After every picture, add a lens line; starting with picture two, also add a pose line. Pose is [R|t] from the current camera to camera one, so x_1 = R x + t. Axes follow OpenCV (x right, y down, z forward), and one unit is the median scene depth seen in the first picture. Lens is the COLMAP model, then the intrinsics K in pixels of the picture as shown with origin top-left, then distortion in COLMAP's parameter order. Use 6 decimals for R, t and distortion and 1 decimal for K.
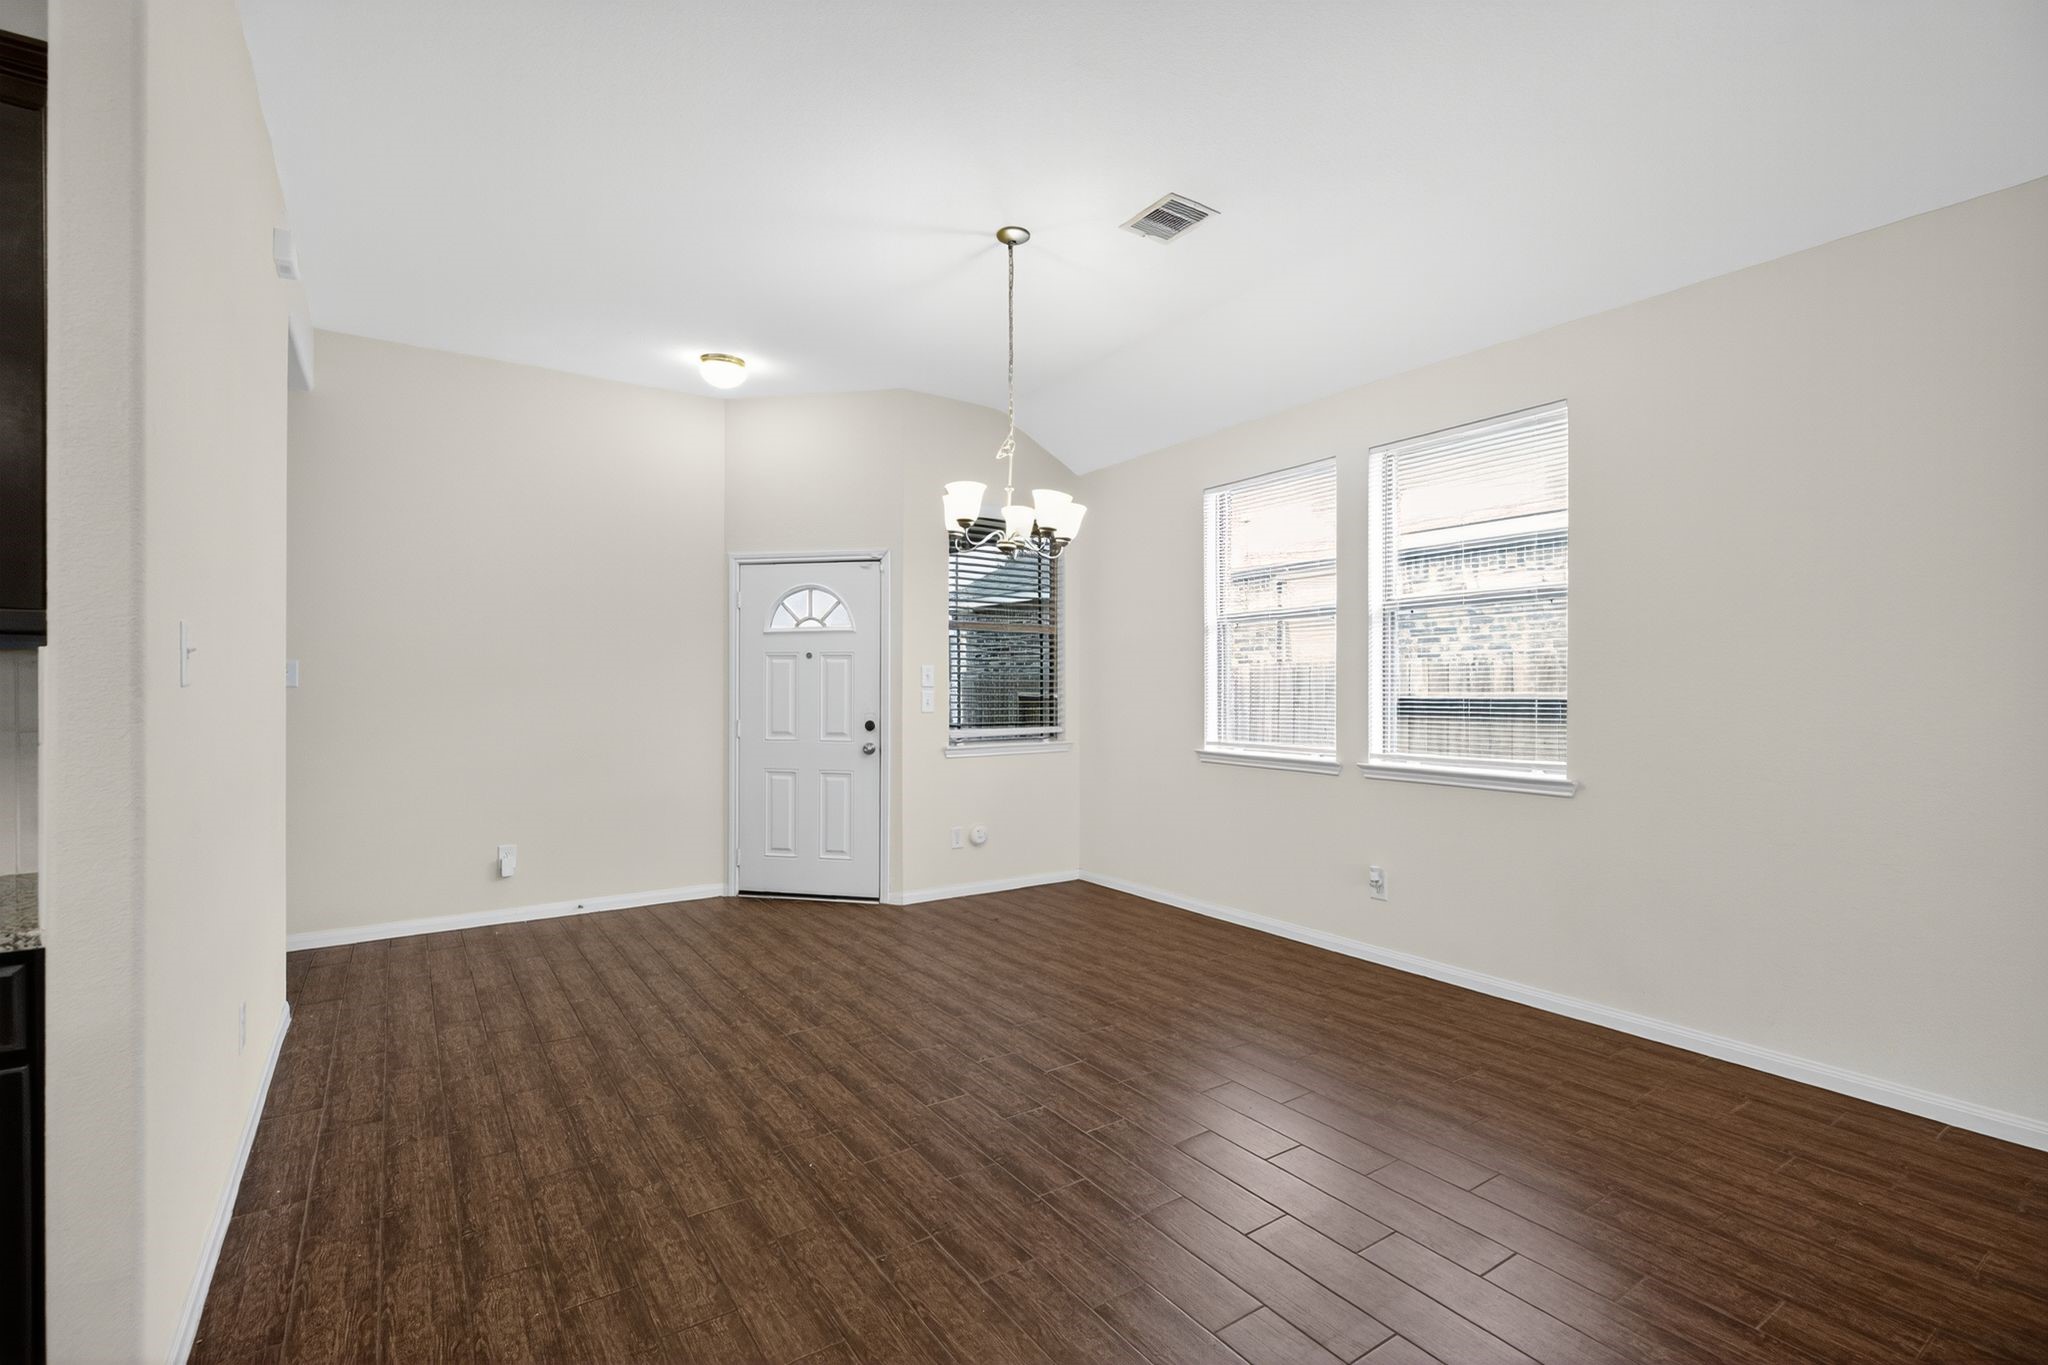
lens RADIAL K [[924.0, 0, 1011.8], [0, 924.0, 696.0], [0, 0, 1]] dist [0.002539, -0.002051]
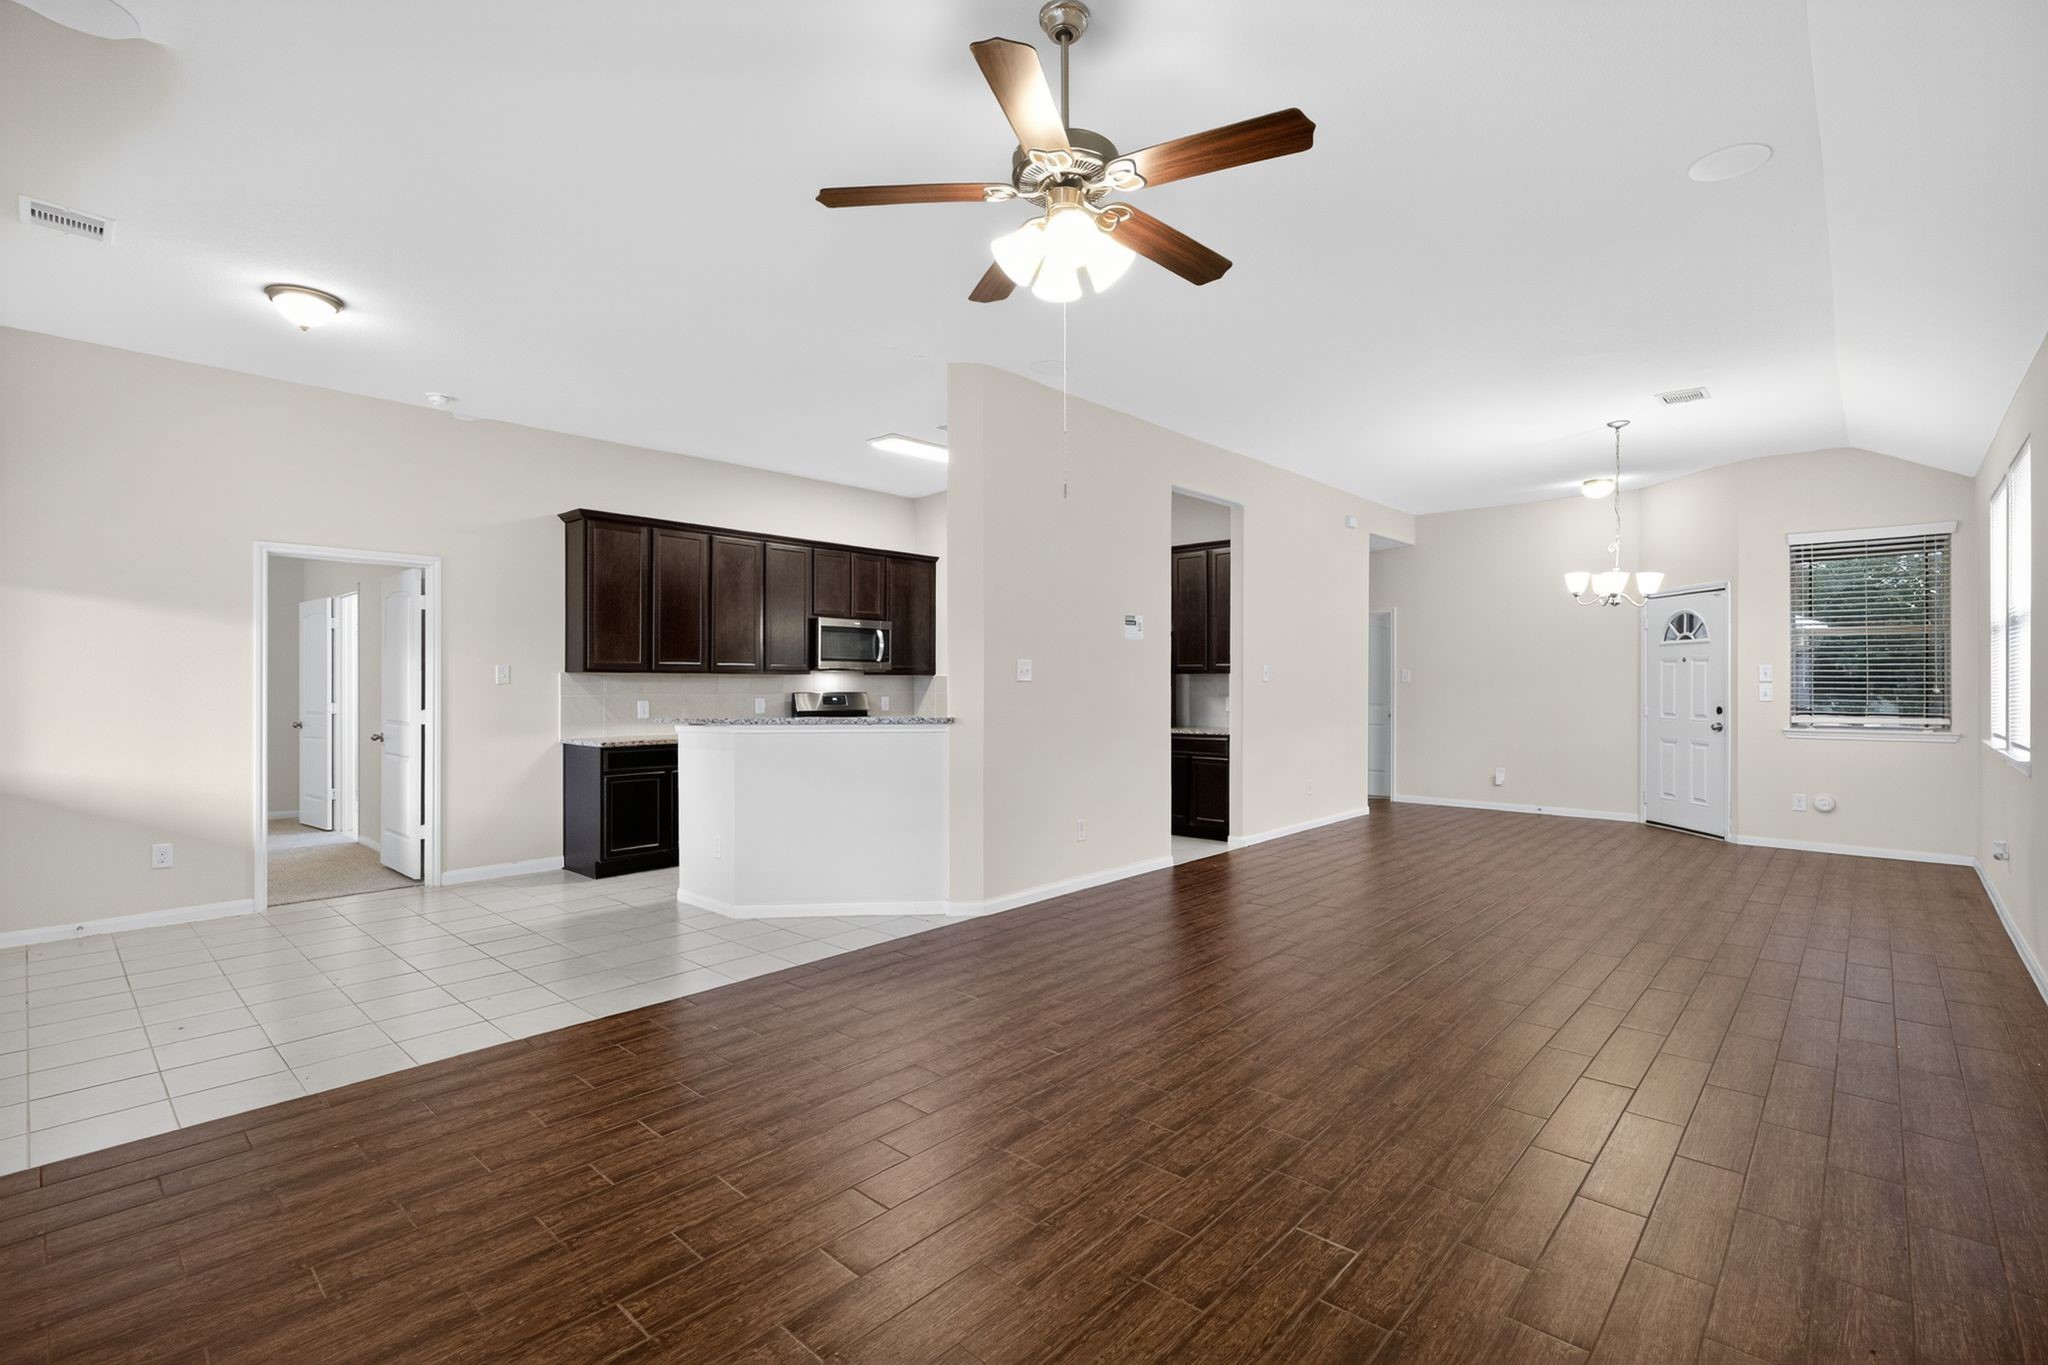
lens RADIAL K [[924.0, 0, 1019.5], [0, 924.0, 684.7], [0, 0, 1]] dist [0.002539, -0.002051]
pose [[0.225075, 0.003314, -0.974336, 0.931923], [-0.007448, 0.999971, 0.001681, -0.000648], [0.974313, 0.006878, 0.225093, -0.317079]]
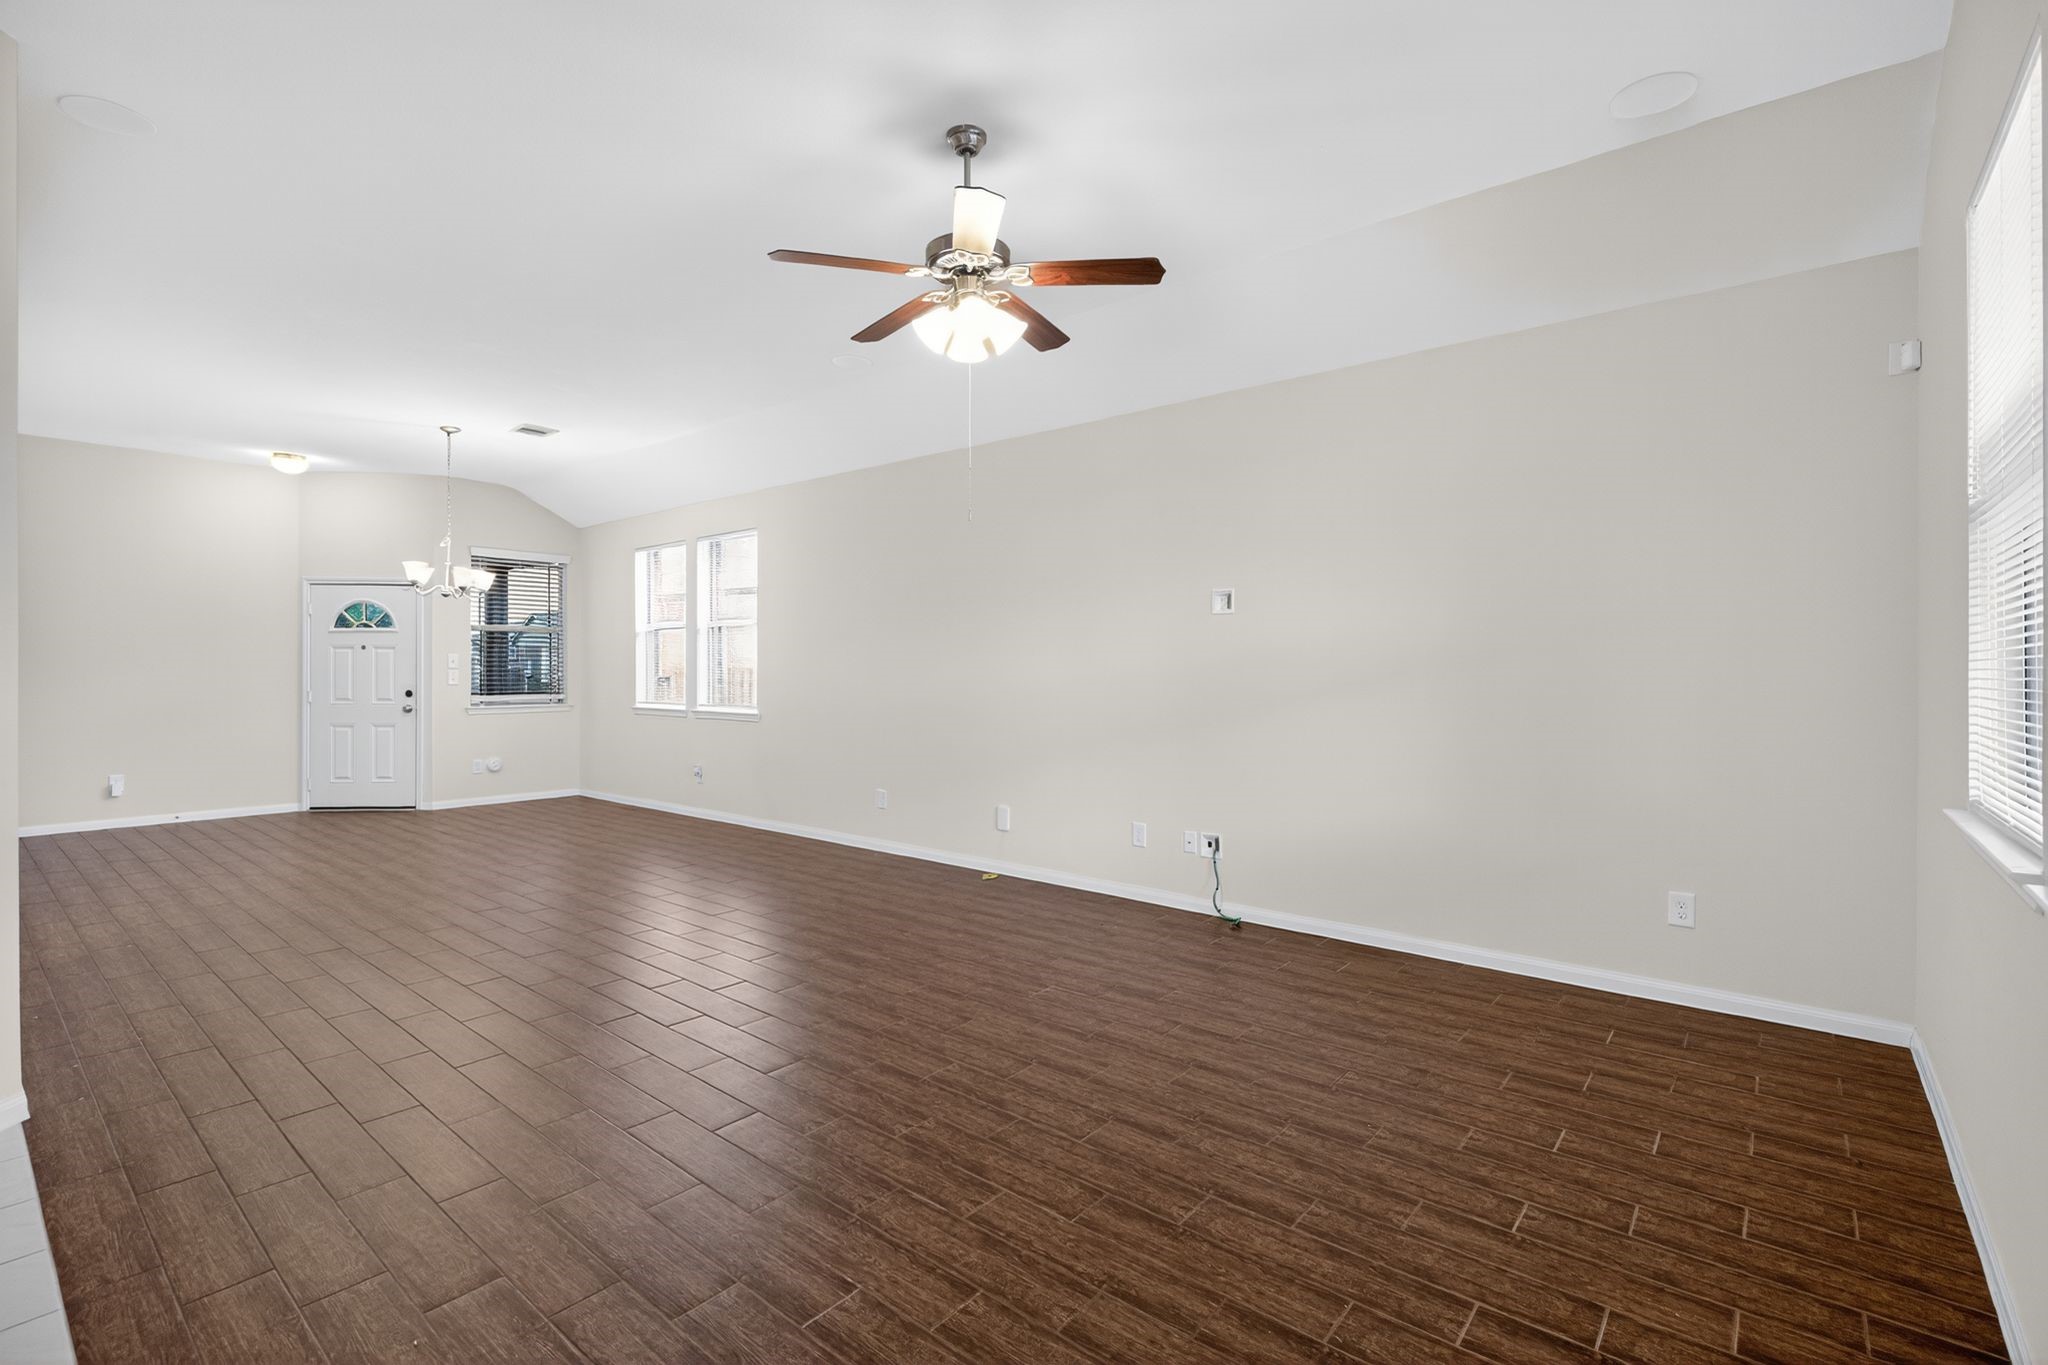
lens RADIAL K [[924.0, 0, 1026.6], [0, 924.0, 672.1], [0, 0, 1]] dist [0.002539, -0.002051]
pose [[0.961356, -0.000158, 0.275310, 0.398484], [0.001747, 0.999983, -0.005526, 0.006249], [-0.275304, 0.005794, 0.961340, -0.734023]]
